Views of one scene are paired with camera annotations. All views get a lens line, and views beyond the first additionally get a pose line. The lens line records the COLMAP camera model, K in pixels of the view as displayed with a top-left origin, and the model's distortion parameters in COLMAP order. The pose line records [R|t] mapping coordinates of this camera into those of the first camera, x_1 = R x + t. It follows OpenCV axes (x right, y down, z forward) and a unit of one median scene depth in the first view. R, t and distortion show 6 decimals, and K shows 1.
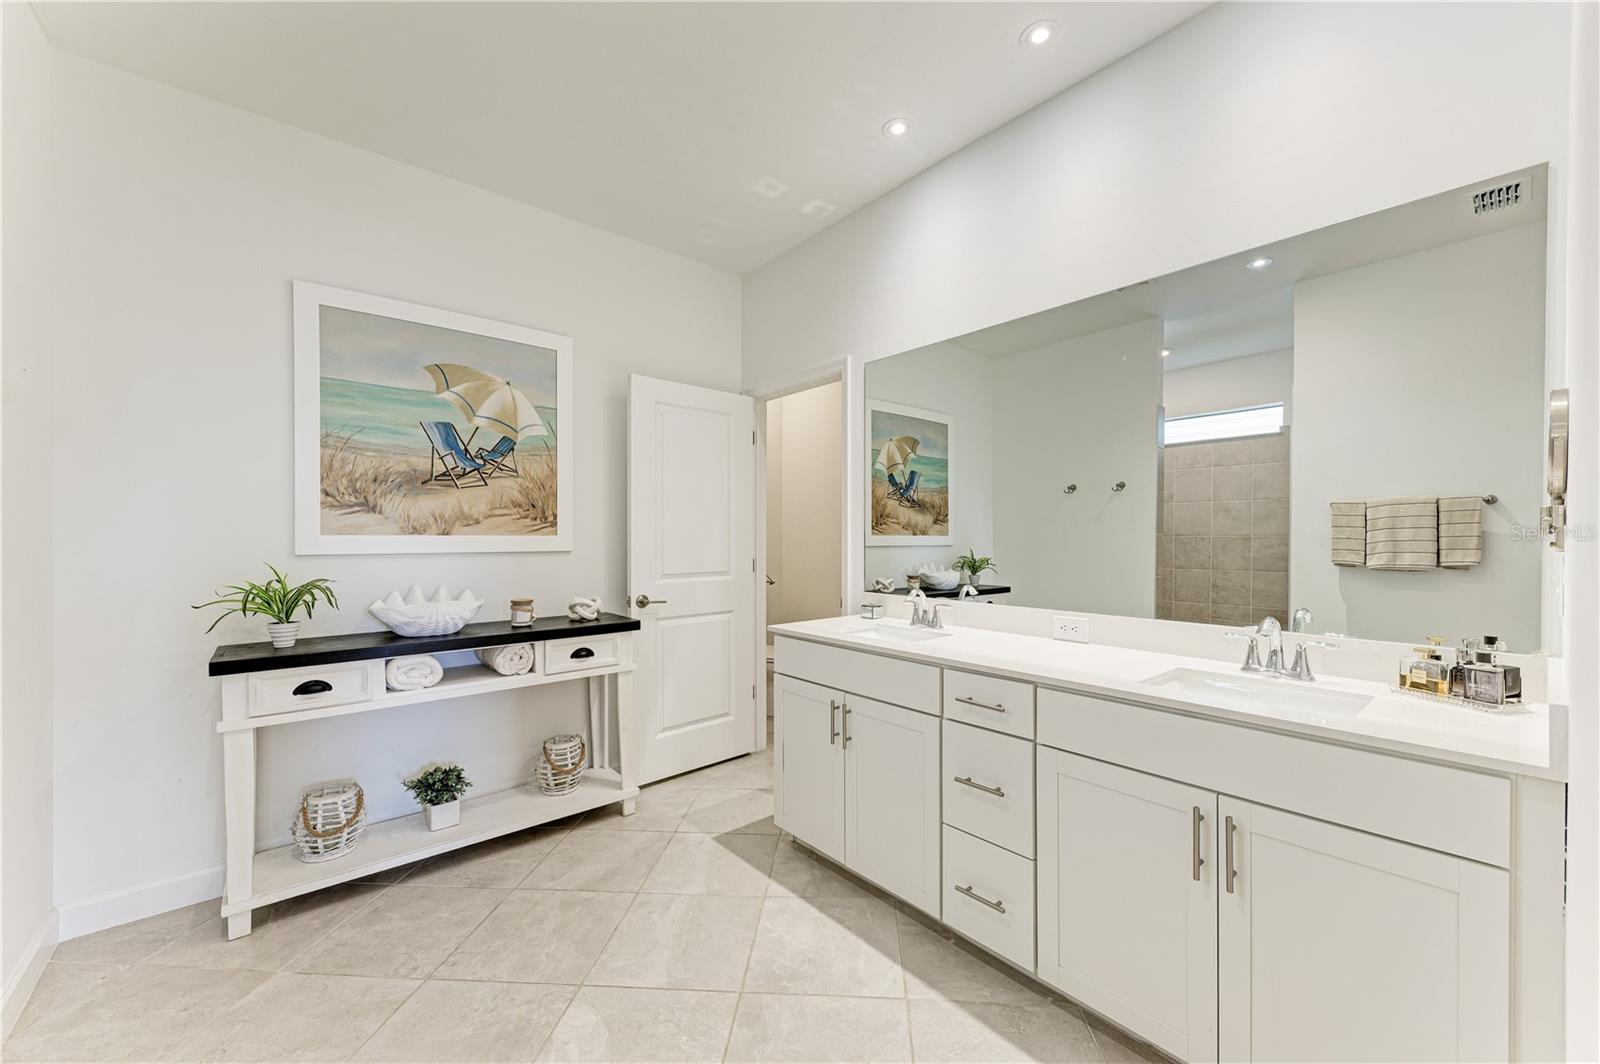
lens RADIAL K [[618.5, 0, 806.9], [0, 618.5, 536.6], [0, 0, 1]] dist [0.018891, -0.007183]
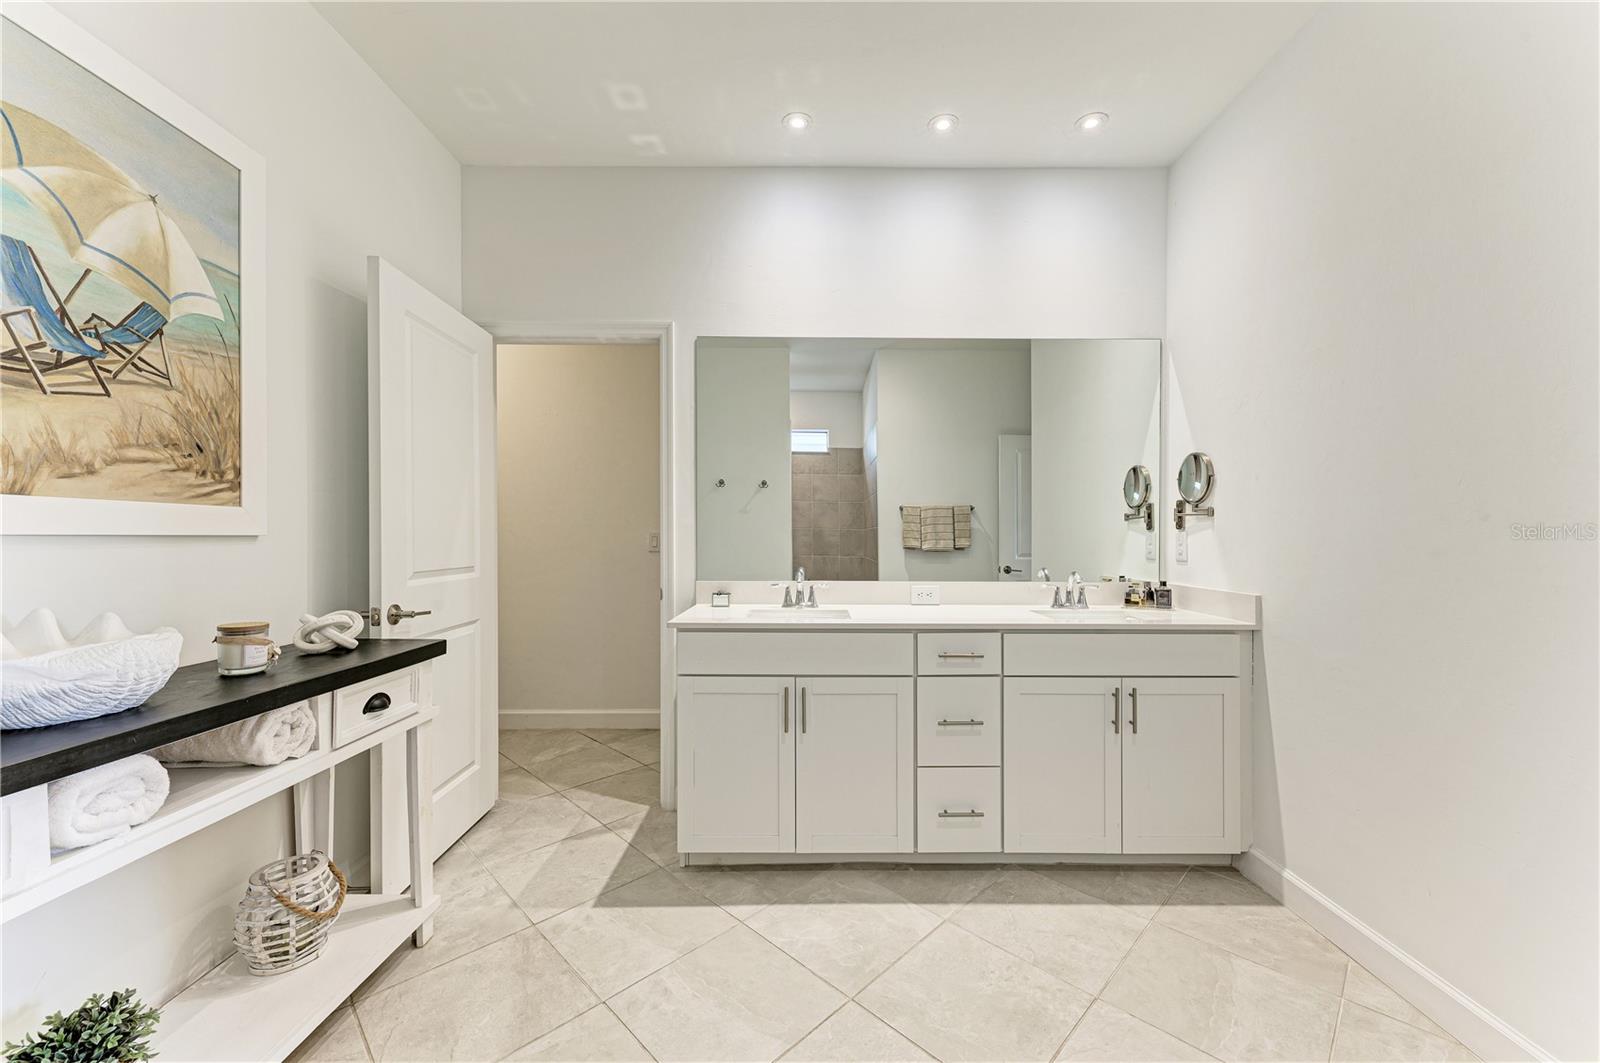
lens RADIAL K [[621.1, 0, 817.9], [0, 621.1, 534.4], [0, 0, 1]] dist [0.017596, -0.007585]
pose [[0.643570, 0.006100, 0.765363, -0.537229], [-0.004877, 0.999981, -0.003869, 0.023765], [-0.765371, -0.001243, 0.643588, 0.272145]]
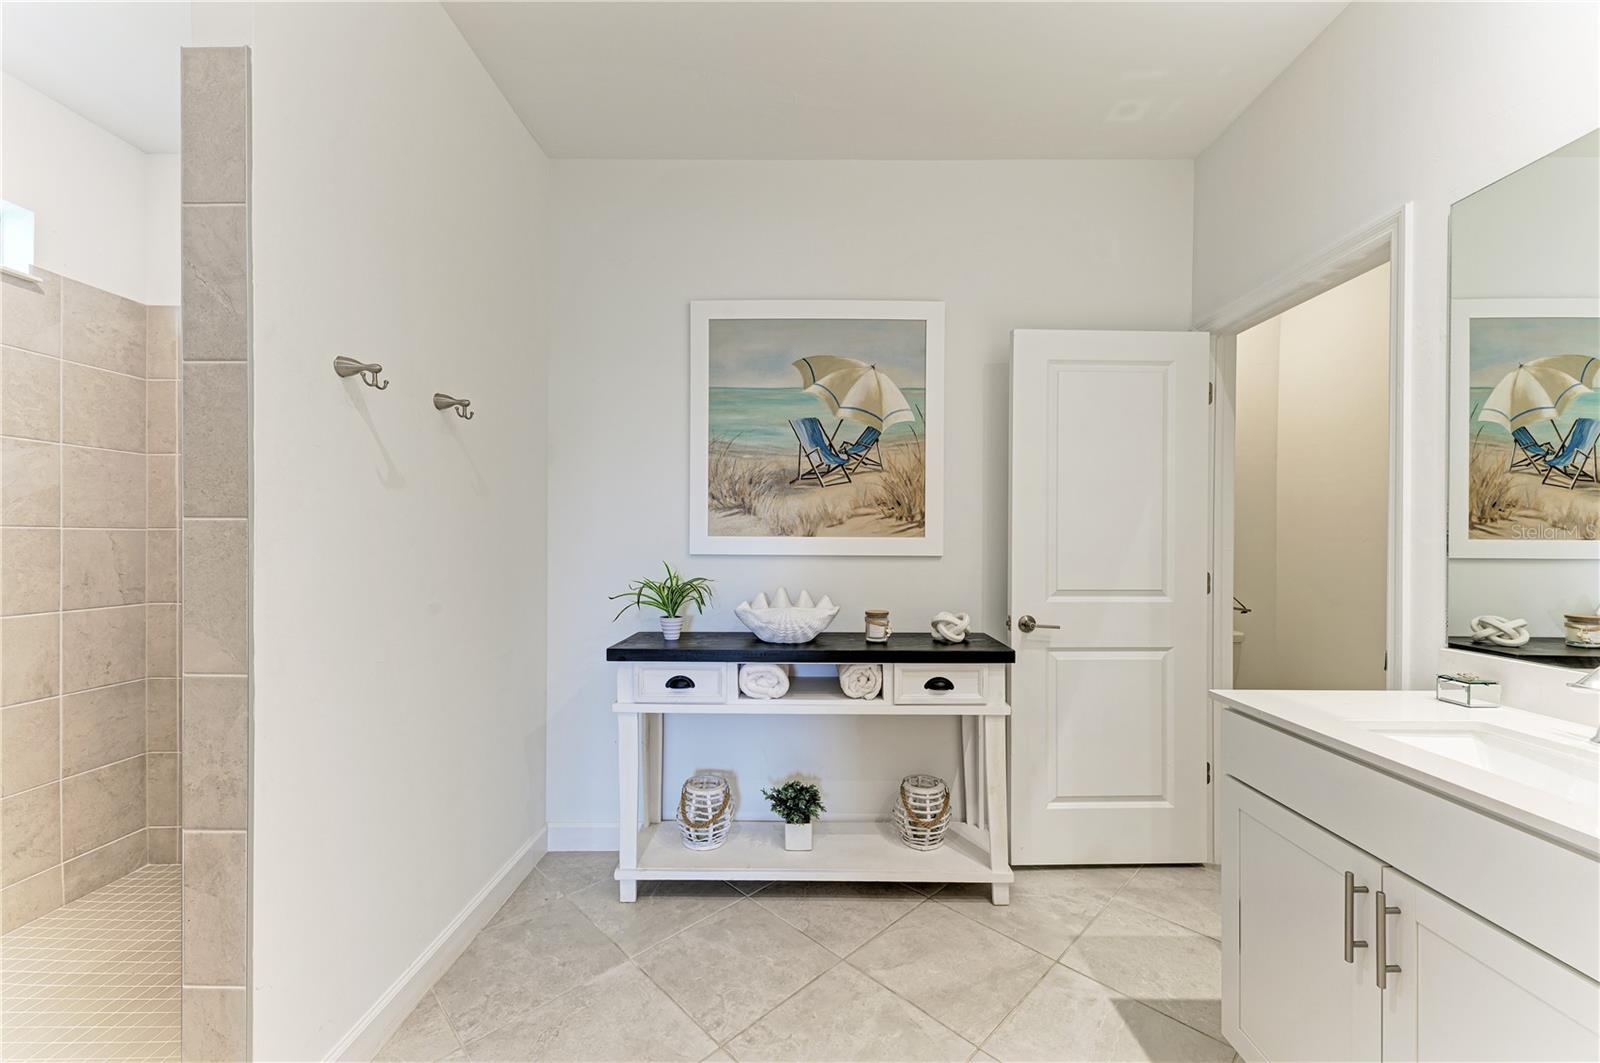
lens RADIAL K [[618.5, 0, 806.9], [0, 618.5, 536.1], [0, 0, 1]] dist [0.018891, -0.007183]
pose [[0.757686, 0.004151, -0.652606, 0.030932], [-0.005490, 0.999985, -0.000013, -0.002838], [0.652596, 0.003593, 0.757697, 0.270811]]
